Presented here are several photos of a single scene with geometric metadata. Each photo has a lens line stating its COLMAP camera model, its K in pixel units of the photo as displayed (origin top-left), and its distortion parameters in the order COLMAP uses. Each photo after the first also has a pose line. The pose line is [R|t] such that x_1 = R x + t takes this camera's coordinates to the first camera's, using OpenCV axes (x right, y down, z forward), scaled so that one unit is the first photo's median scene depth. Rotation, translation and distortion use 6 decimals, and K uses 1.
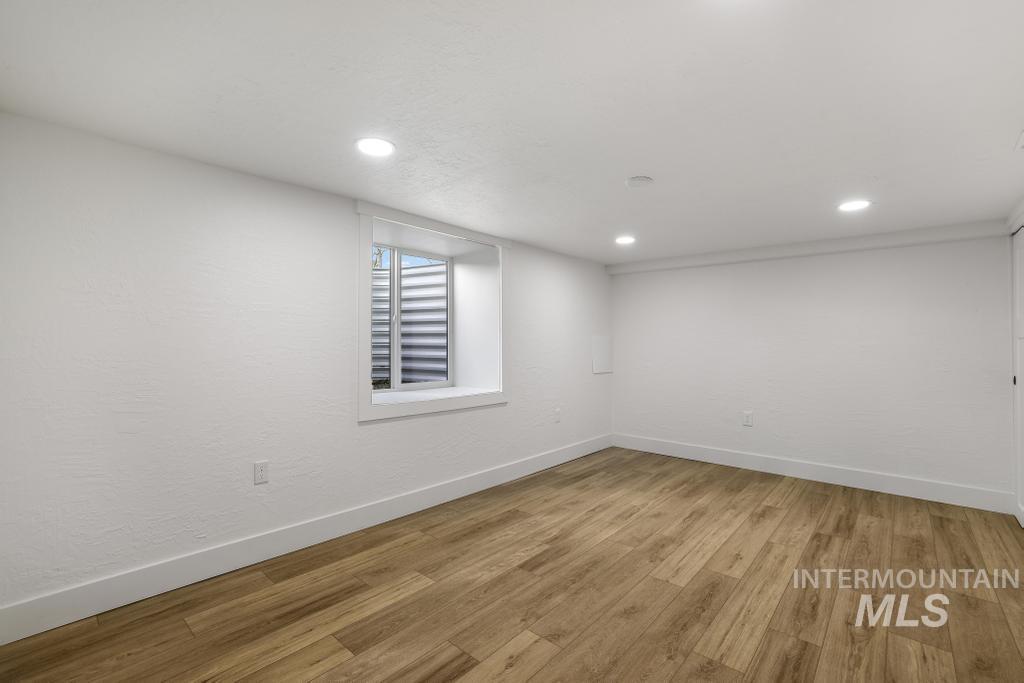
lens RADIAL K [[450.7, 0, 504.8], [0, 450.7, 334.9], [0, 0, 1]] dist [-0.048162, 0.017925]
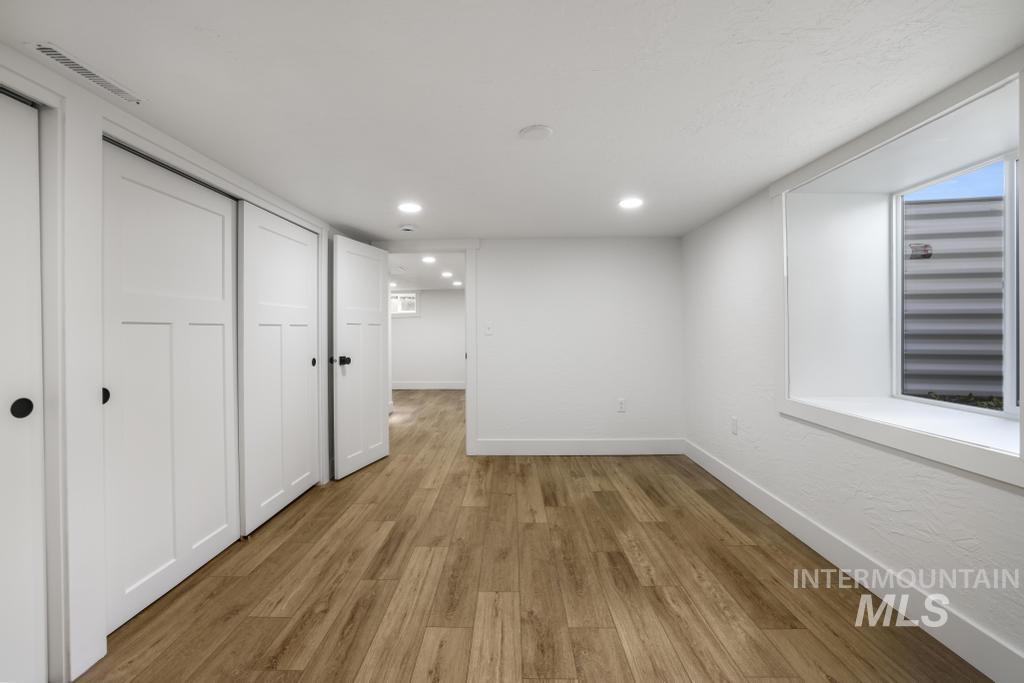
lens RADIAL K [[450.7, 0, 504.8], [0, 450.7, 334.9], [0, 0, 1]] dist [-0.048162, 0.017925]
pose [[-0.751152, 0.006628, -0.660095, 0.937094], [0.016454, 0.999827, -0.008685, 0.036232], [0.659924, -0.017385, -0.751132, 1.675310]]
